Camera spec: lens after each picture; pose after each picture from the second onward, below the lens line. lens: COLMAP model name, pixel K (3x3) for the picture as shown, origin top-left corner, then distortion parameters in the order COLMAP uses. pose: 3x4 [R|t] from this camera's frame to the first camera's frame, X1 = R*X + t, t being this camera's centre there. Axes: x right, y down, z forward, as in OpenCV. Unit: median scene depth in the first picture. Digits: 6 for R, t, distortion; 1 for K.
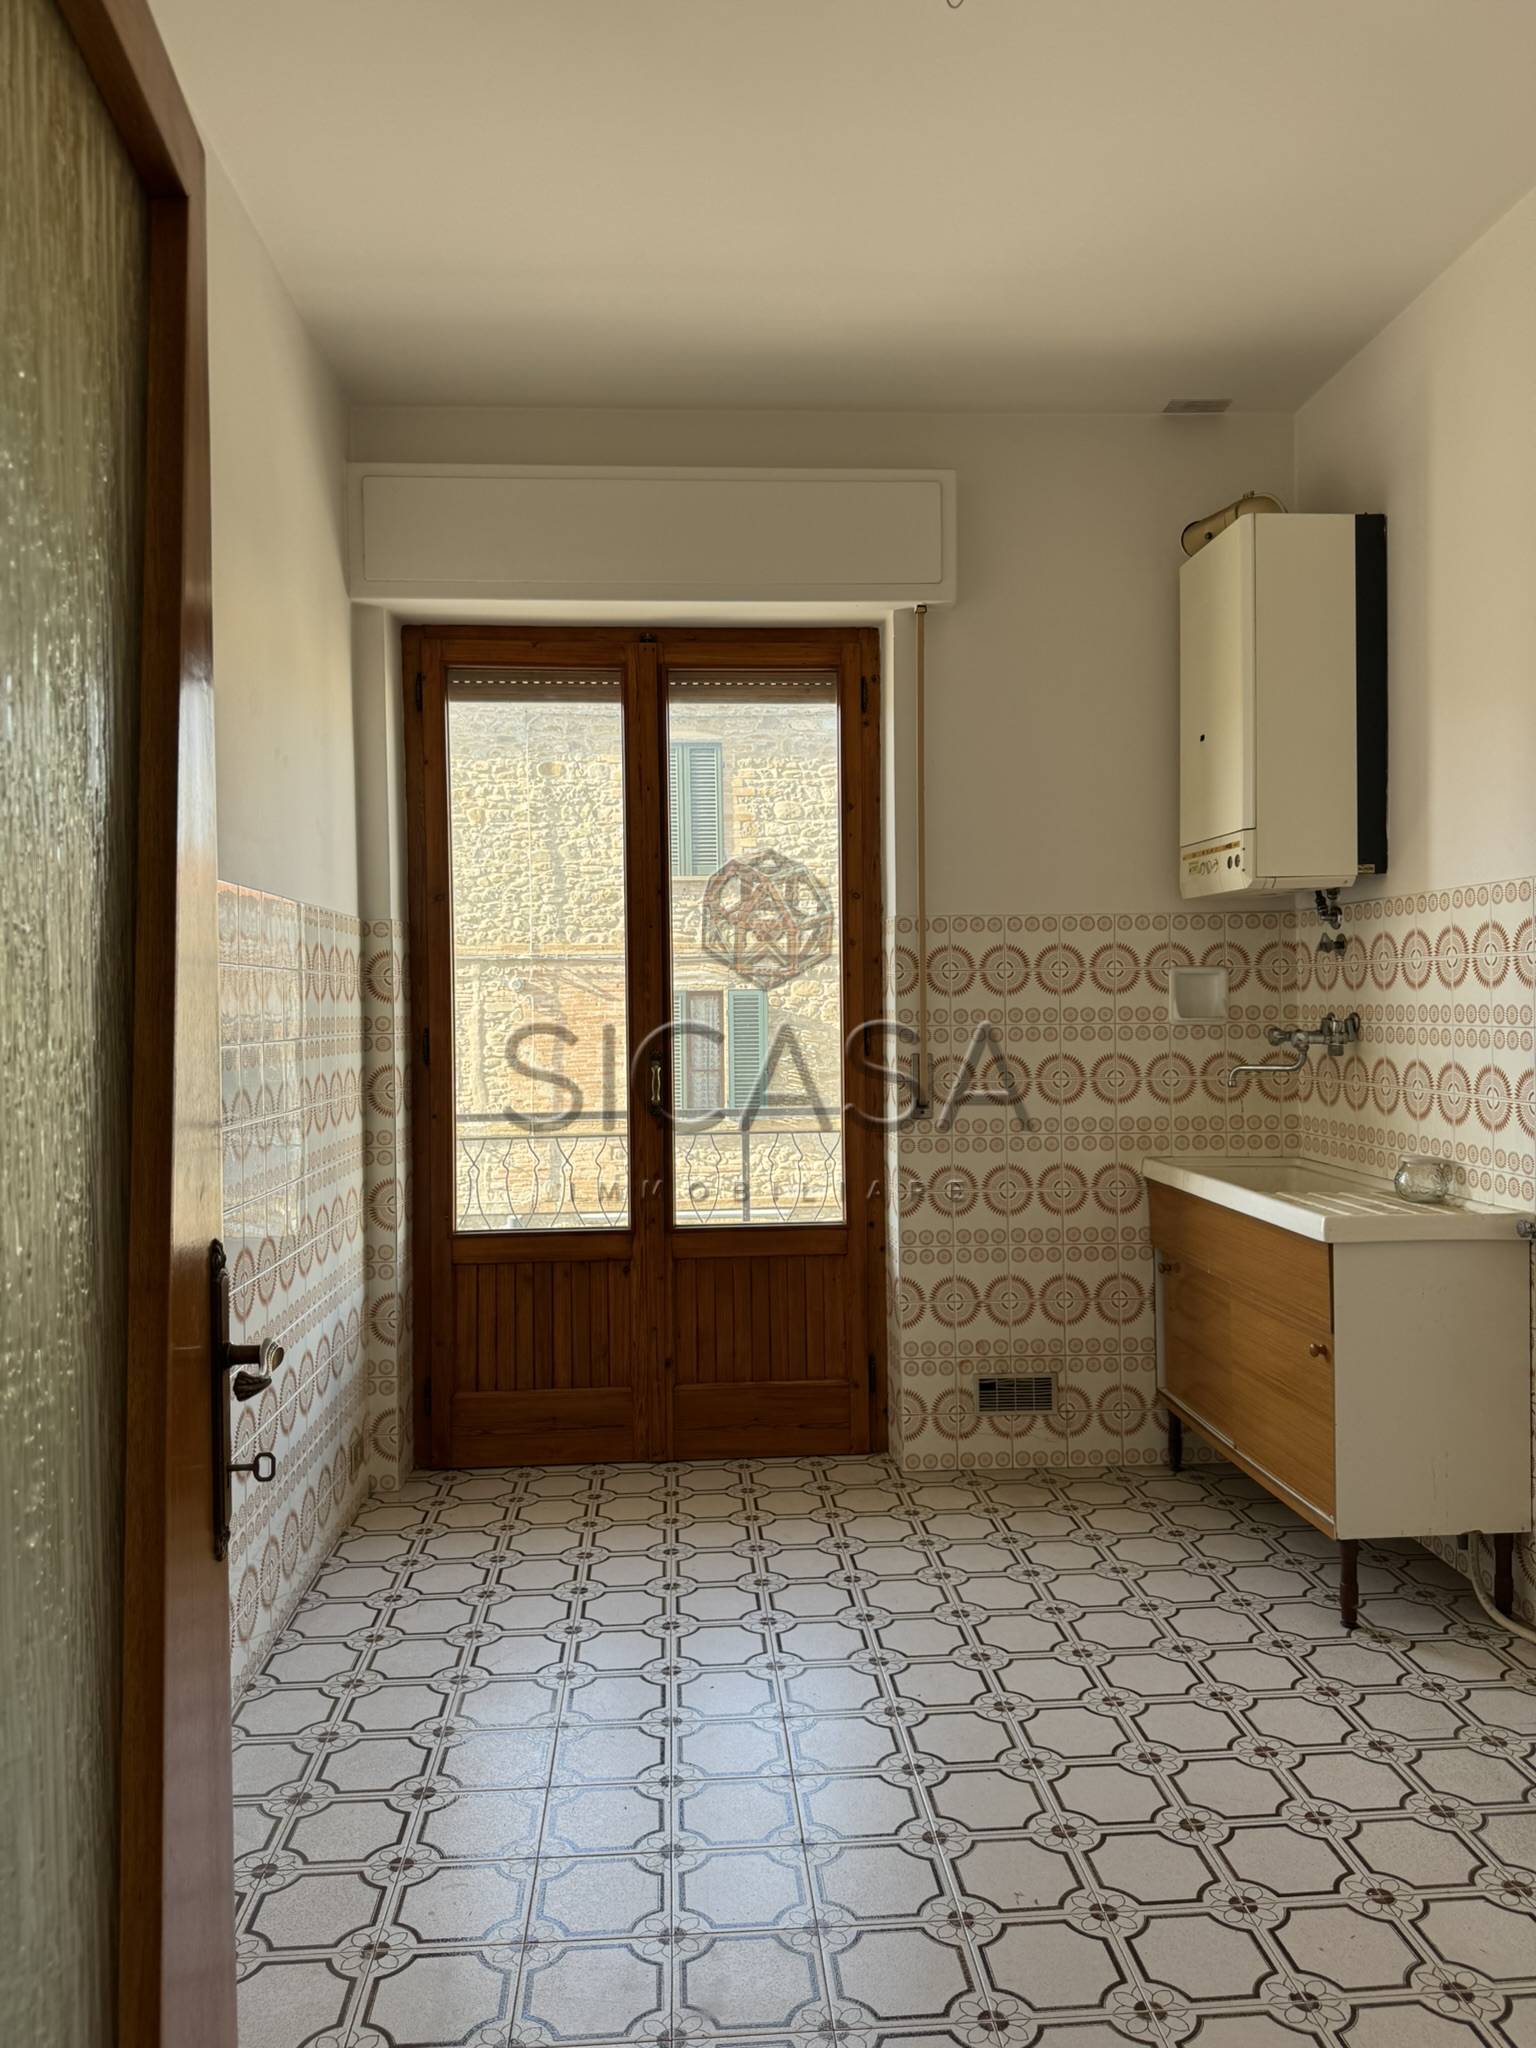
lens RADIAL K [[1440.3, 0, 766.8], [0, 1440.3, 1024.7], [0, 0, 1]] dist [0.097750, -0.107273]
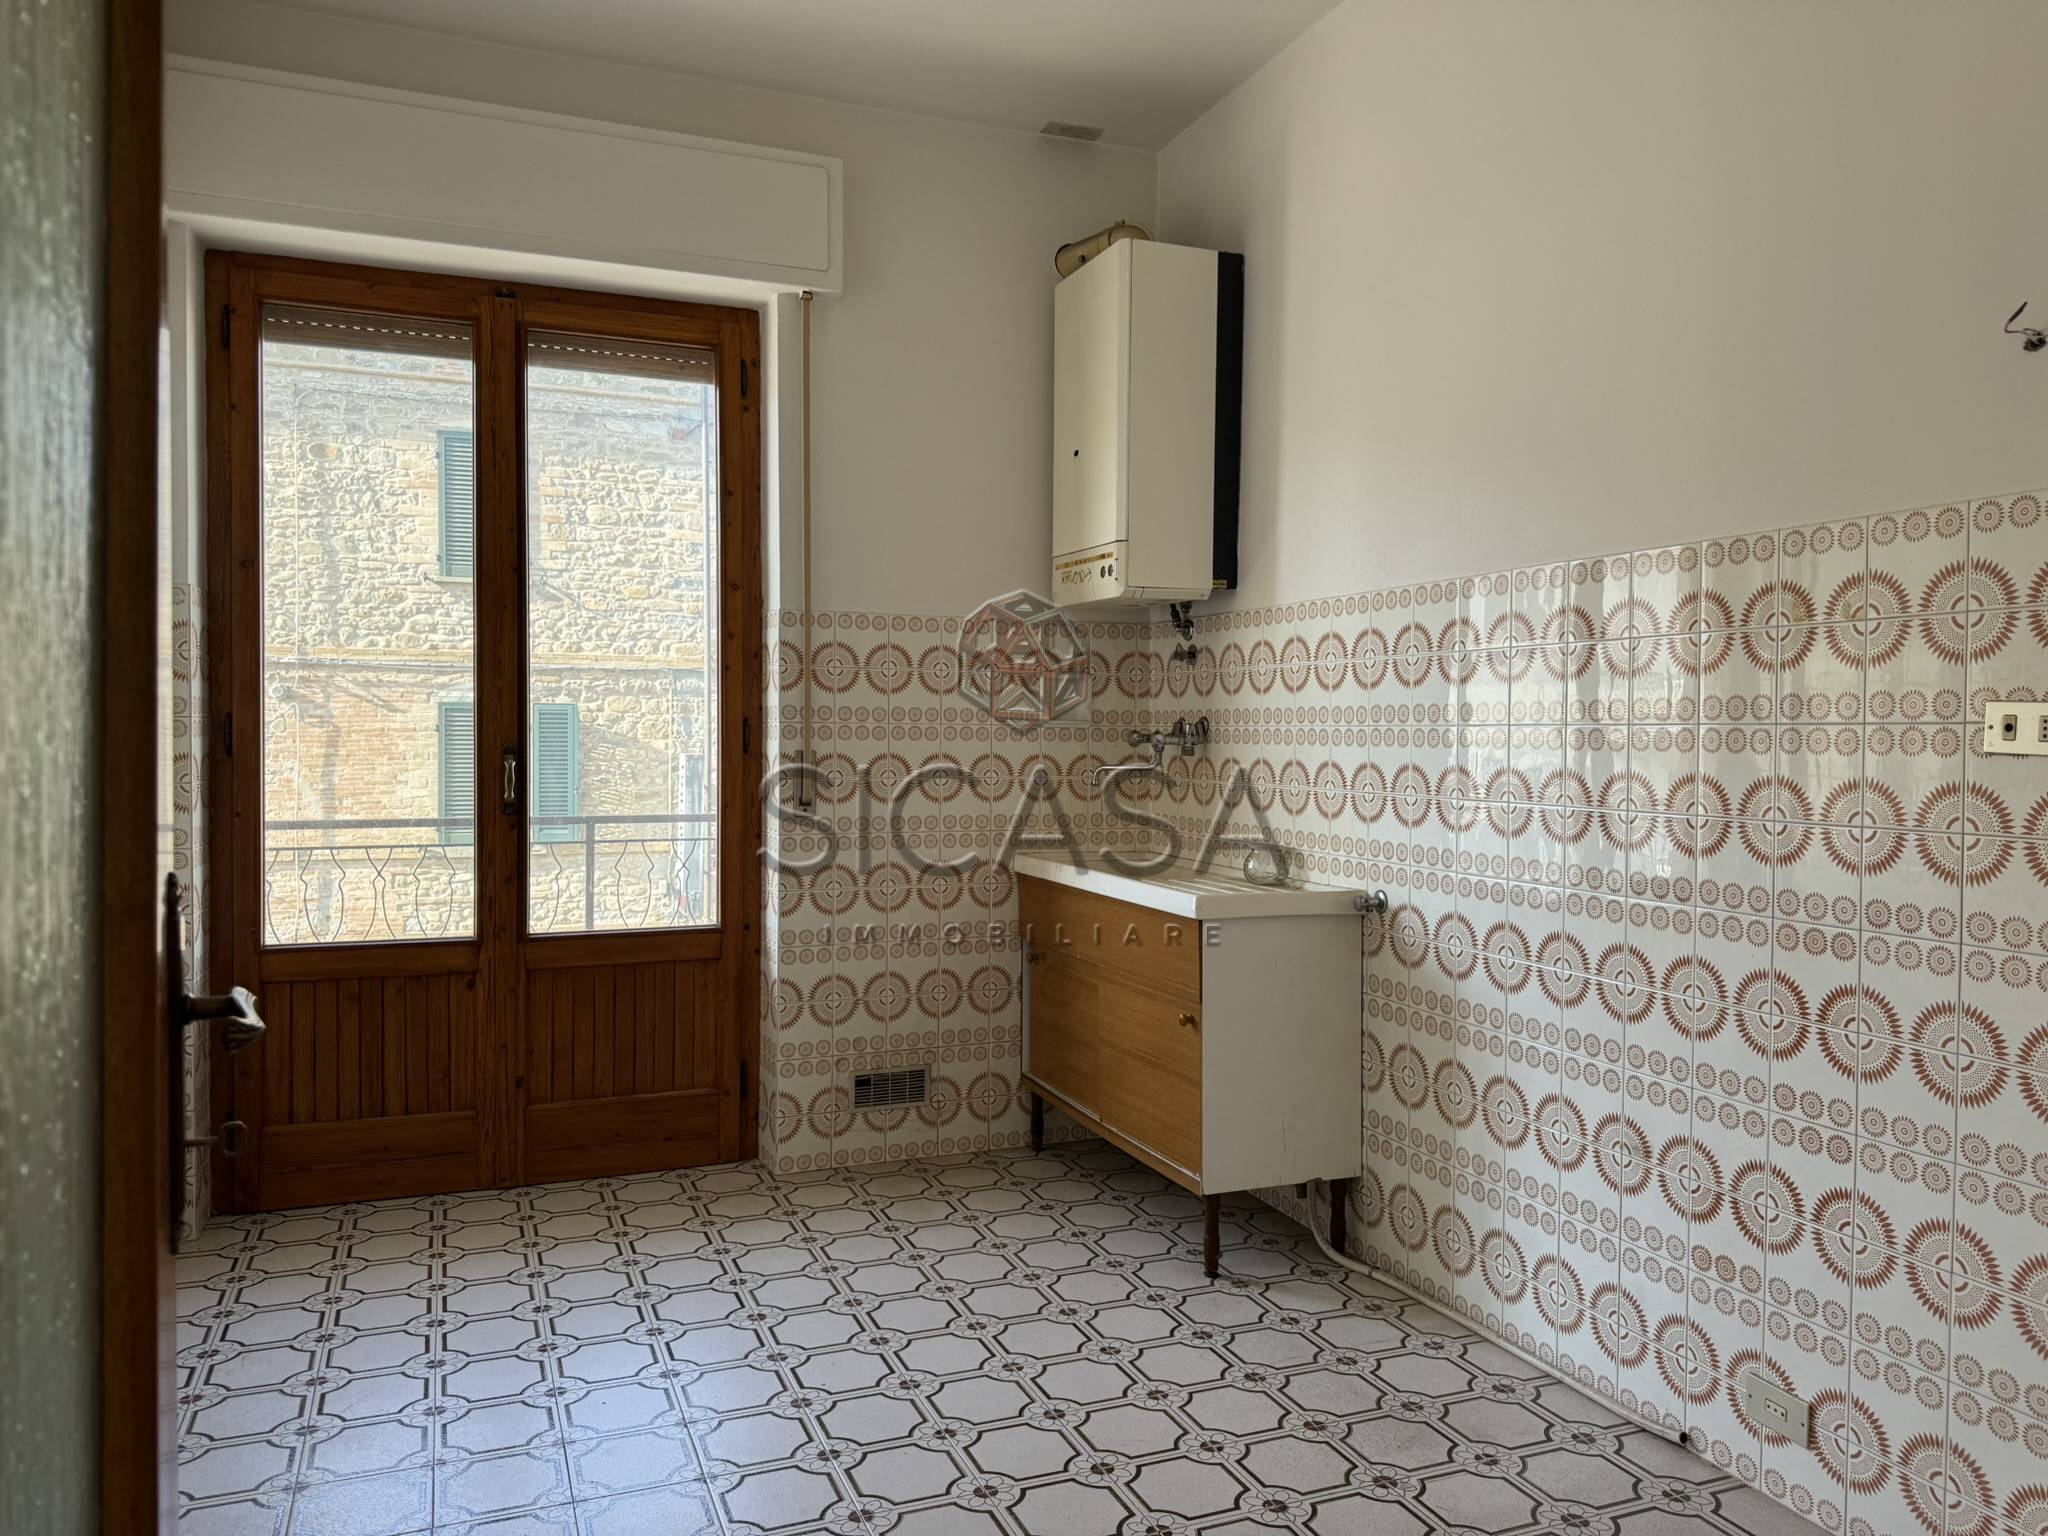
lens RADIAL K [[1440.3, 0, 1007.3], [0, 1440.3, 768.9], [0, 0, 1]] dist [0.097750, -0.107273]
pose [[0.954198, 0.012054, 0.298932, -0.055309], [-0.015282, 0.999847, 0.008465, 0.022532], [-0.298784, -0.012646, 0.954237, 0.018048]]
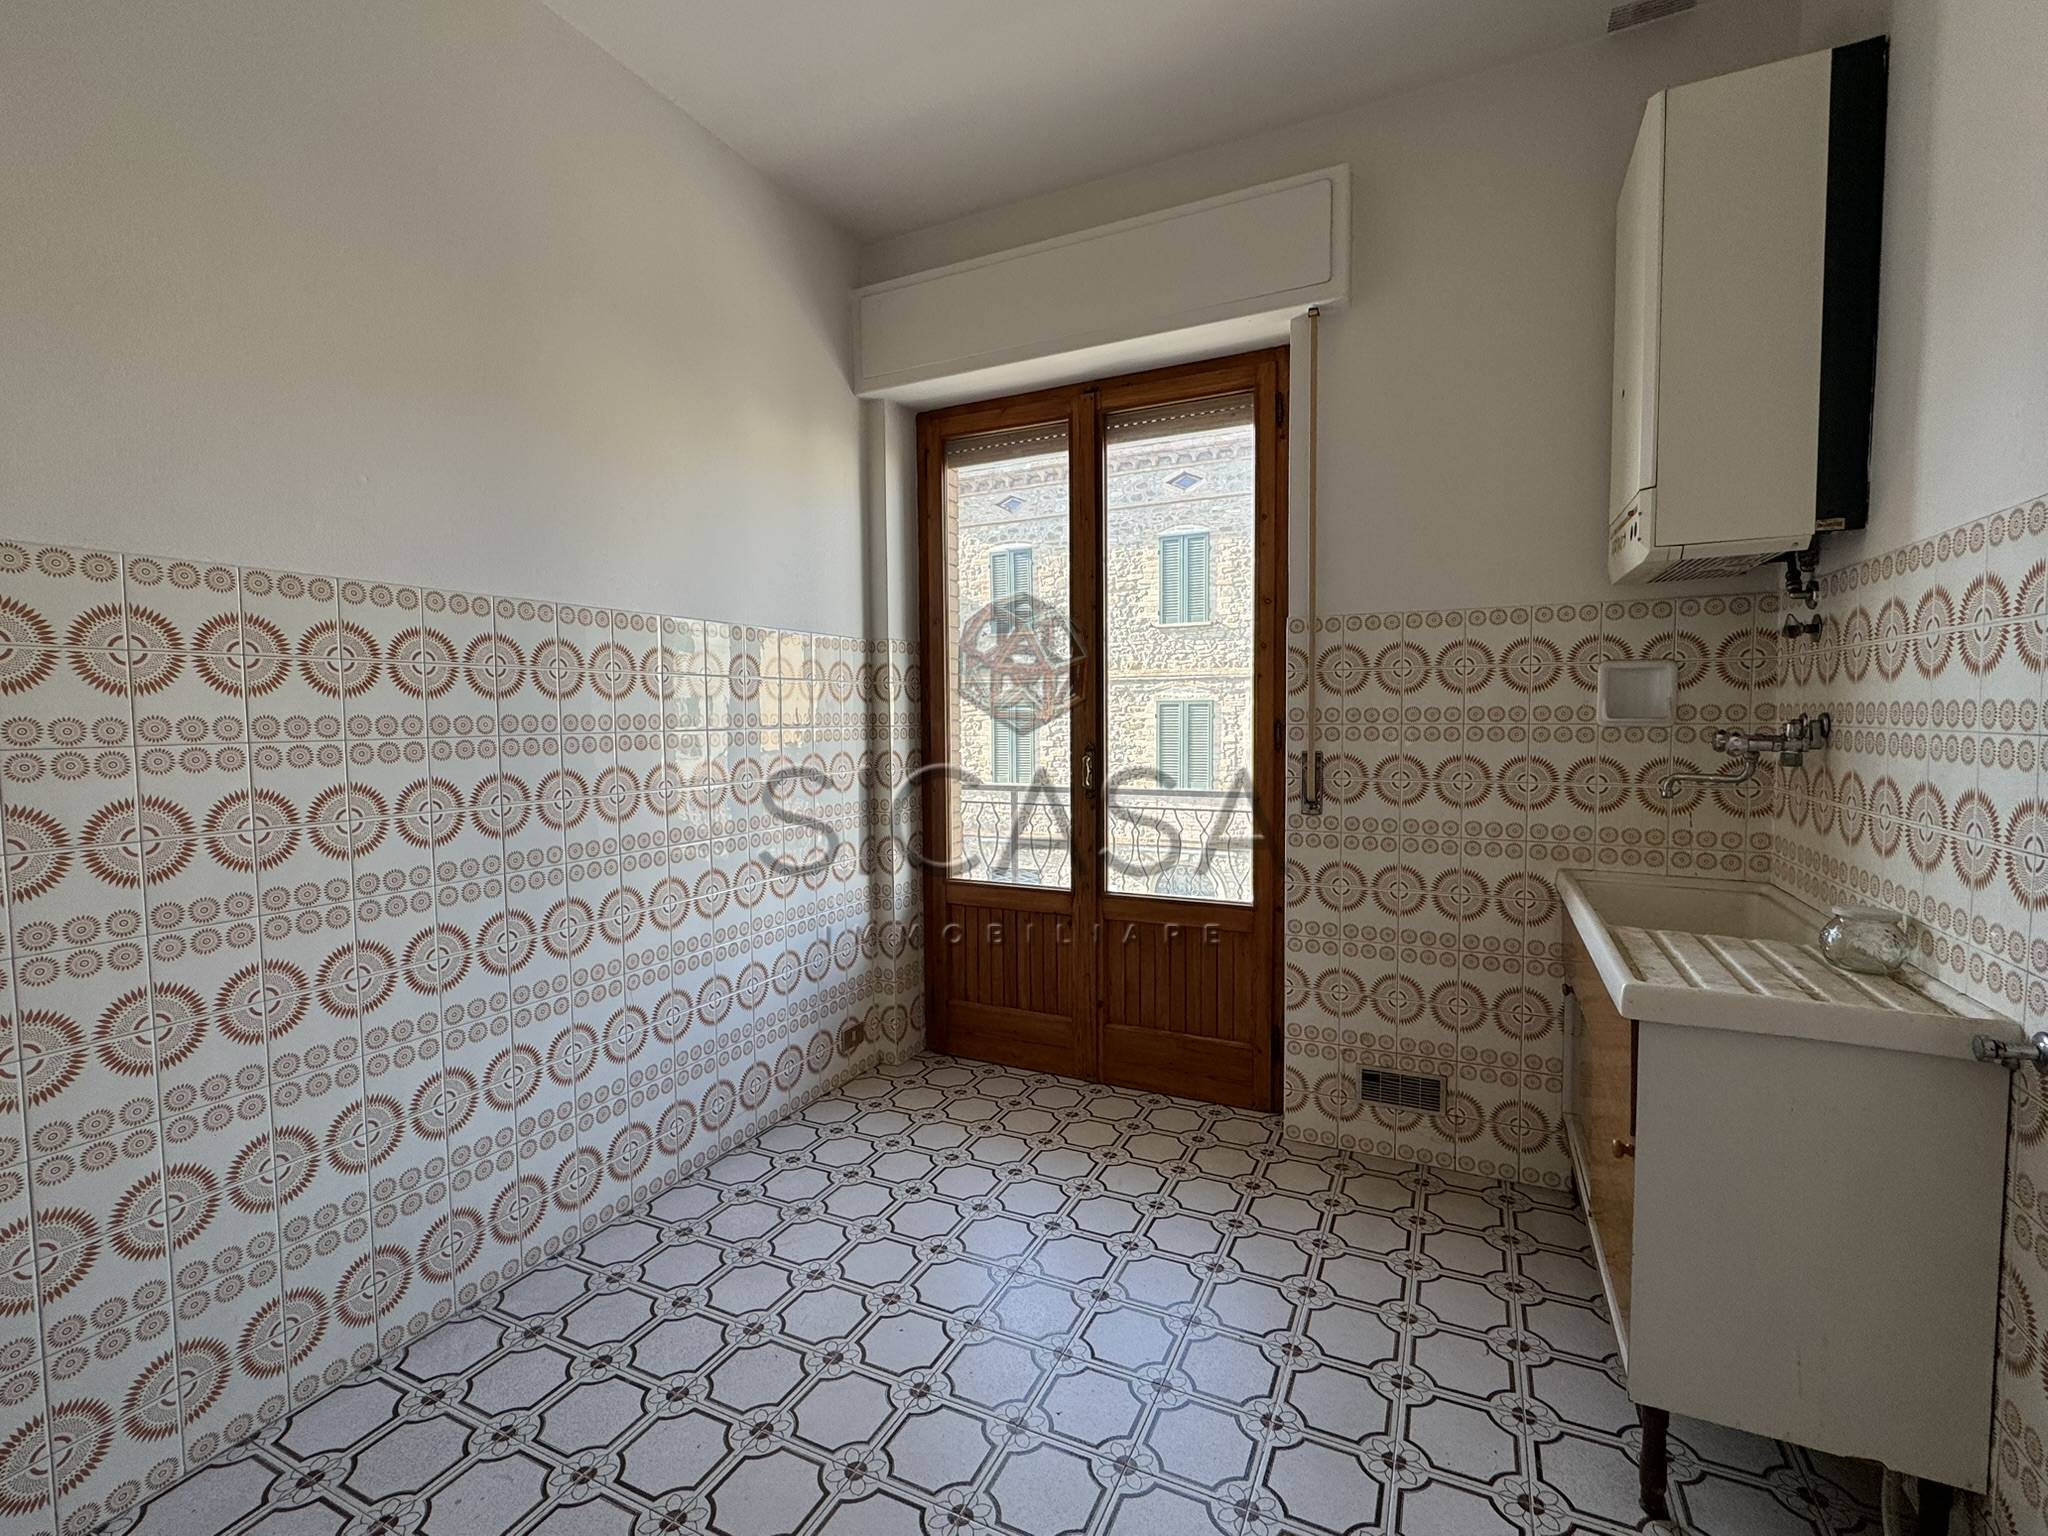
lens RADIAL K [[917.3, 0, 1018.3], [0, 917.3, 768.1], [0, 0, 1]] dist [0.001736, 0.000548]
pose [[0.868944, 0.033084, -0.493803, 0.258081], [-0.007913, 0.998564, 0.052977, -0.001226], [0.494847, -0.042127, 0.867959, 0.334850]]
